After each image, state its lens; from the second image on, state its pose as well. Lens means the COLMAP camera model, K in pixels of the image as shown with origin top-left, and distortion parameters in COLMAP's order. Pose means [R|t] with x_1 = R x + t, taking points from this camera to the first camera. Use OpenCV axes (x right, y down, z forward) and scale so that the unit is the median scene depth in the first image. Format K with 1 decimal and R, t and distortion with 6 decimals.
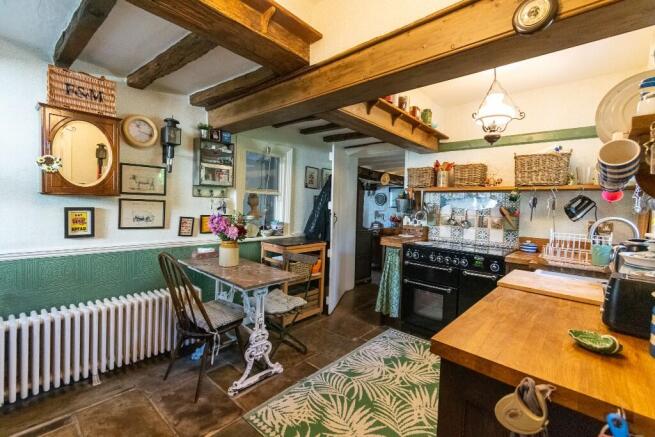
lens RADIAL K [[288.1, 0, 329.3], [0, 288.1, 215.5], [0, 0, 1]] dist [-0.000274, -0.000051]
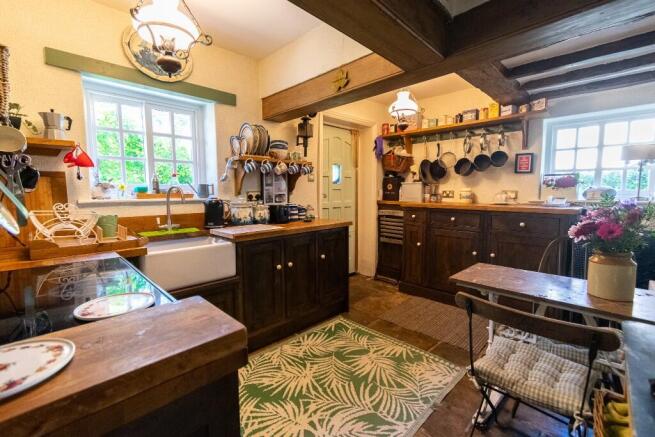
lens RADIAL K [[288.1, 0, 326.0], [0, 288.1, 216.4], [0, 0, 1]] dist [-0.000274, -0.000051]
pose [[-0.997101, -0.037979, 0.065941, 0.186258], [-0.028889, 0.990600, 0.133704, -0.039139], [-0.070399, 0.131411, -0.988825, 1.863718]]
